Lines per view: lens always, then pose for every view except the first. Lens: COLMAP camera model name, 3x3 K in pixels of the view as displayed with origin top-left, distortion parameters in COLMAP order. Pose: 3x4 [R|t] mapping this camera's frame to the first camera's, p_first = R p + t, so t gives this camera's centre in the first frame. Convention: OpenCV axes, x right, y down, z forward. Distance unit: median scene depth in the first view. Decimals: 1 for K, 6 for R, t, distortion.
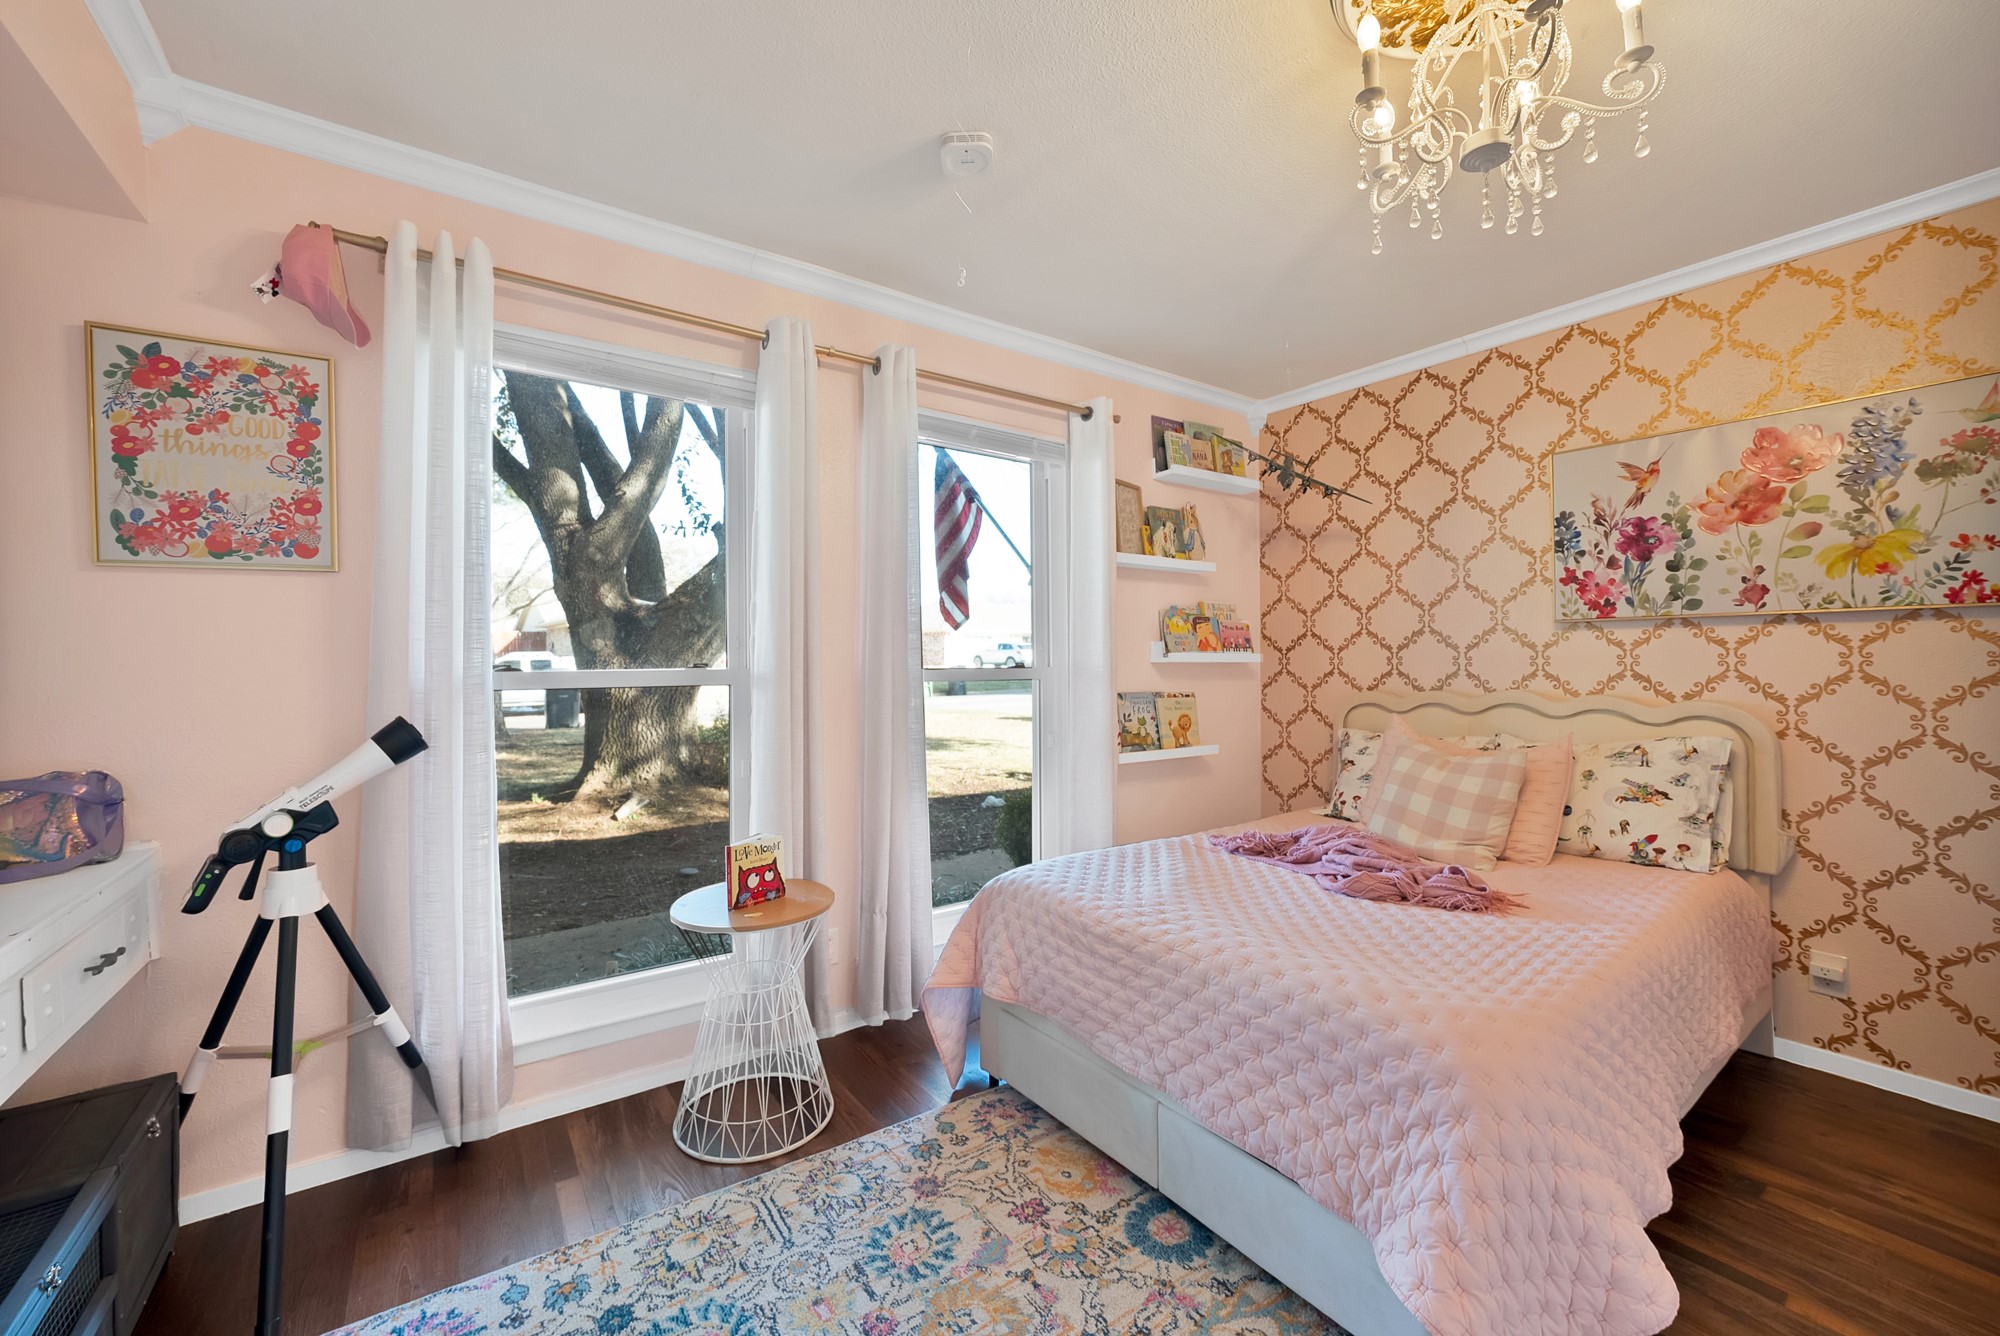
lens RADIAL K [[787.6, 0, 1003.3], [0, 787.6, 659.5], [0, 0, 1]] dist [-0.017616, 0.000571]
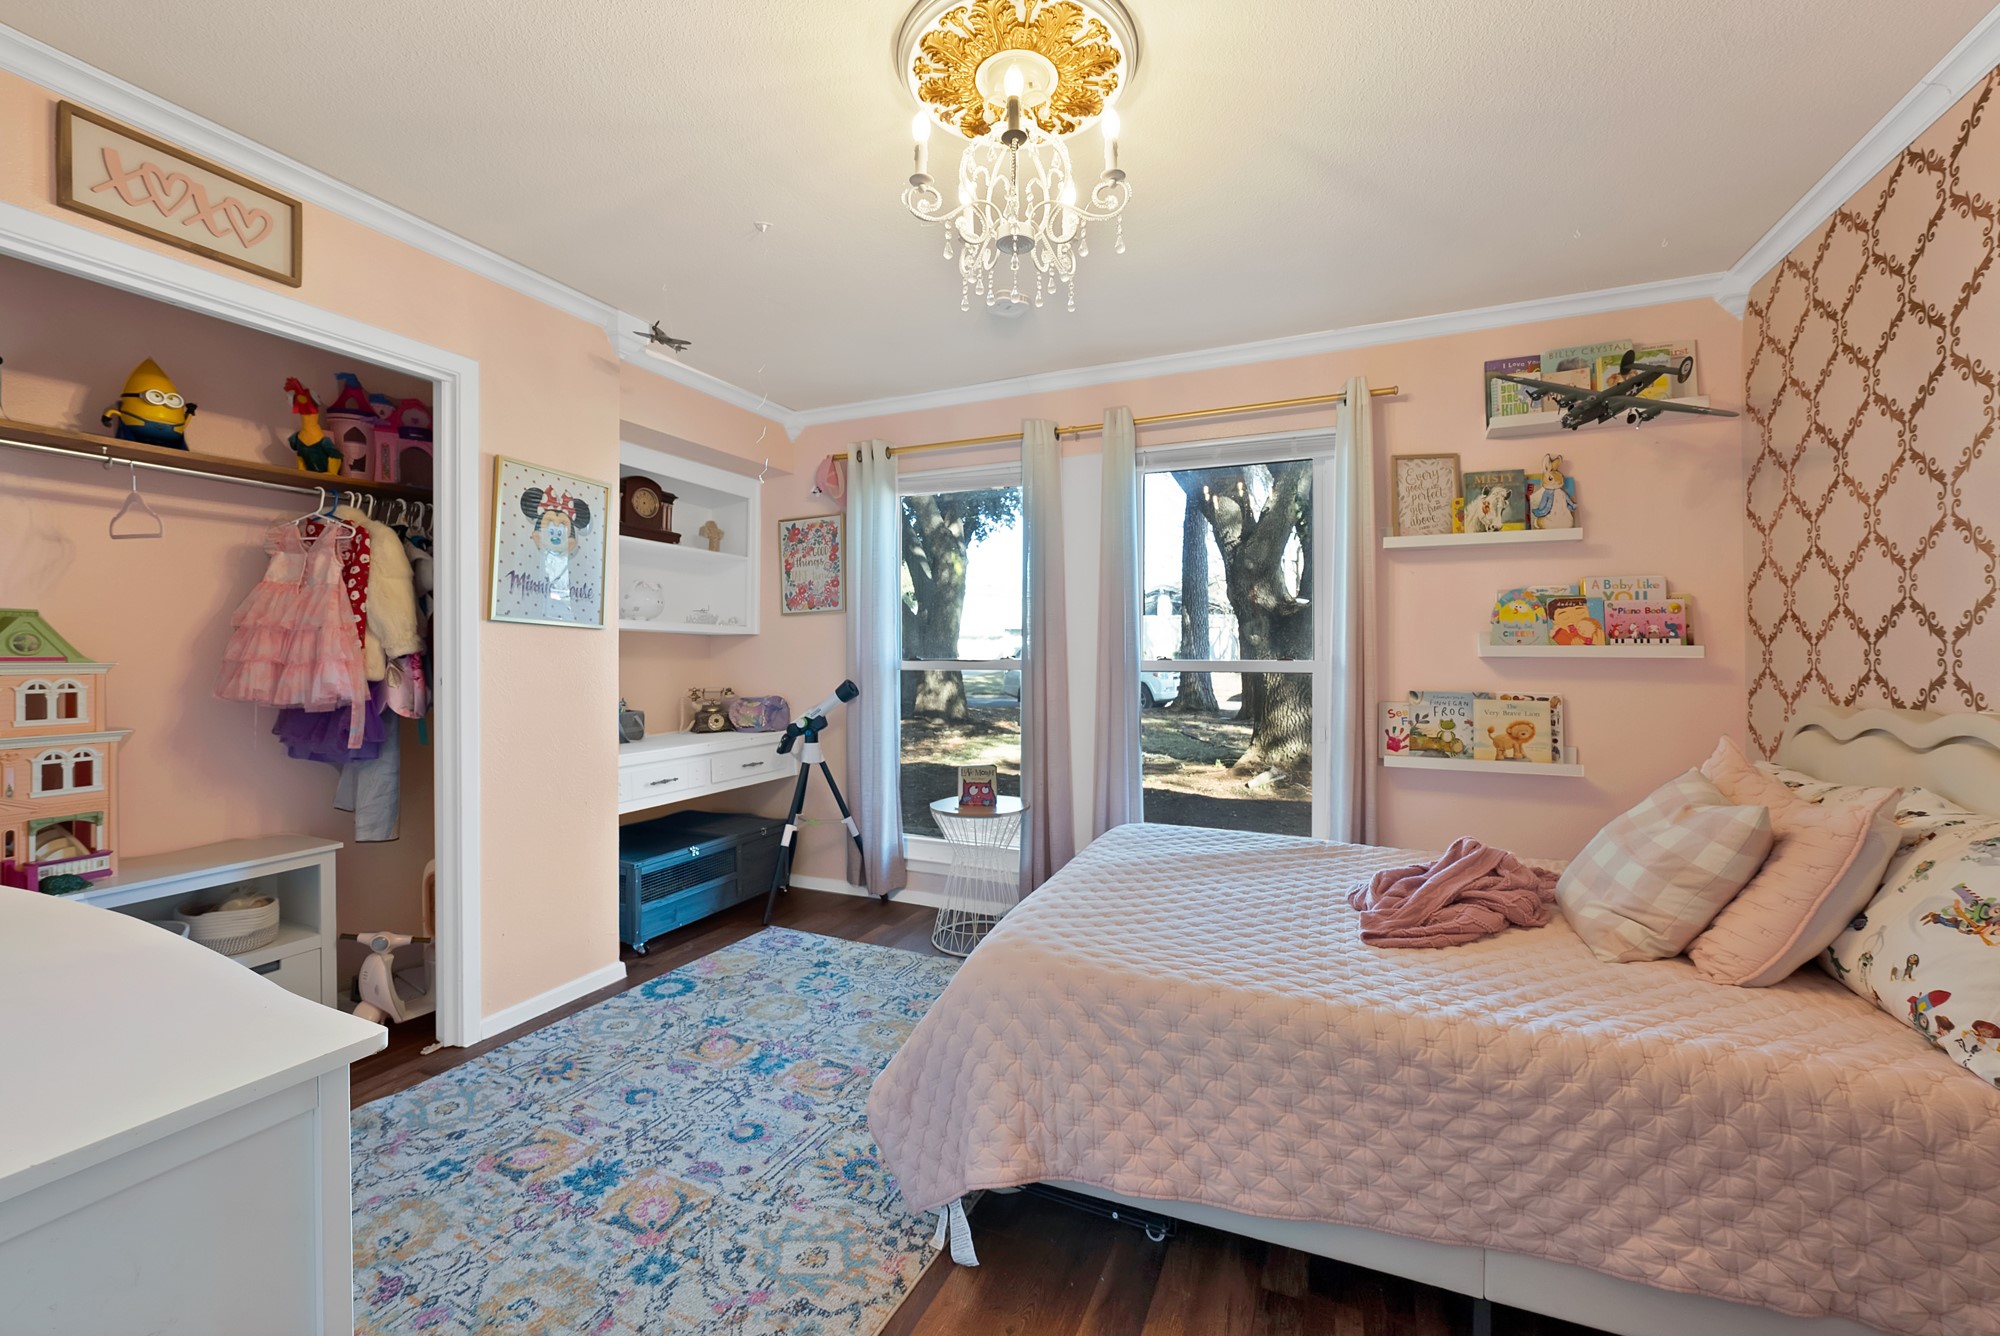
lens RADIAL K [[787.6, 0, 1006.5], [0, 787.6, 660.1], [0, 0, 1]] dist [-0.017616, 0.000571]
pose [[0.517353, 0.009770, -0.855716, 0.937100], [-0.000566, 0.999939, 0.011075, -0.003028], [0.855772, -0.005245, 0.517327, 0.191106]]
